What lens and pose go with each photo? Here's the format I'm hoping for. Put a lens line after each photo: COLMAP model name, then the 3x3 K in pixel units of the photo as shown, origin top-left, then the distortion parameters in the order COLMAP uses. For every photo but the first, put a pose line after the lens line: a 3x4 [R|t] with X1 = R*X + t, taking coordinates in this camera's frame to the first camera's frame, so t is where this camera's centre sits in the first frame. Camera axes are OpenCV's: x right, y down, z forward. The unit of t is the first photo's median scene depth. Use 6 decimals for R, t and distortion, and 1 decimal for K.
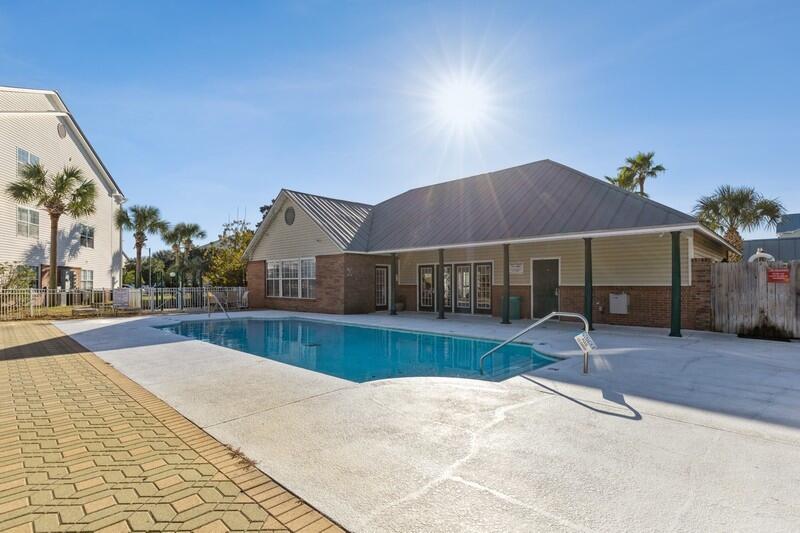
lens RADIAL K [[397.6, 0, 400.2], [0, 397.6, 271.4], [0, 0, 1]] dist [0.002171, -0.000001]
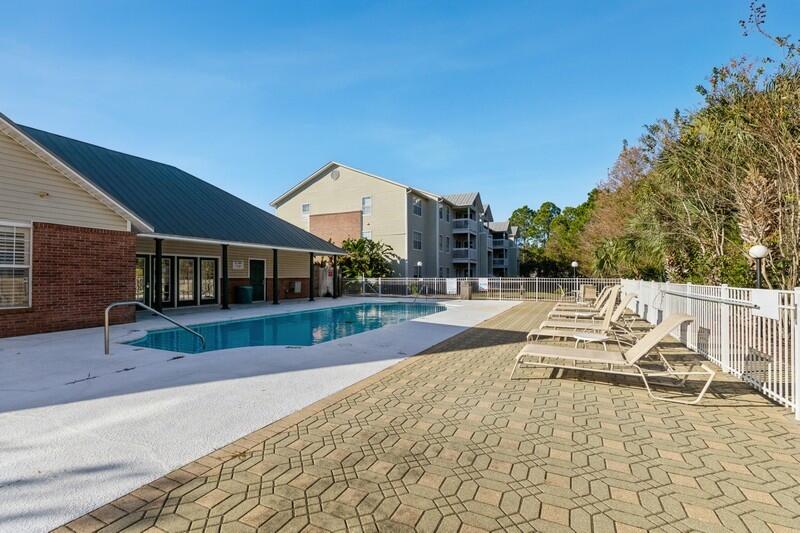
lens RADIAL K [[367.6, 0, 400.0], [0, 367.6, 272.2], [0, 0, 1]] dist [0.000211, 0.000016]
pose [[-0.314051, 0.015347, 0.949282, -1.038450], [-0.021898, 0.999486, -0.023404, 0.034055], [-0.949154, -0.028137, -0.313553, 0.902228]]
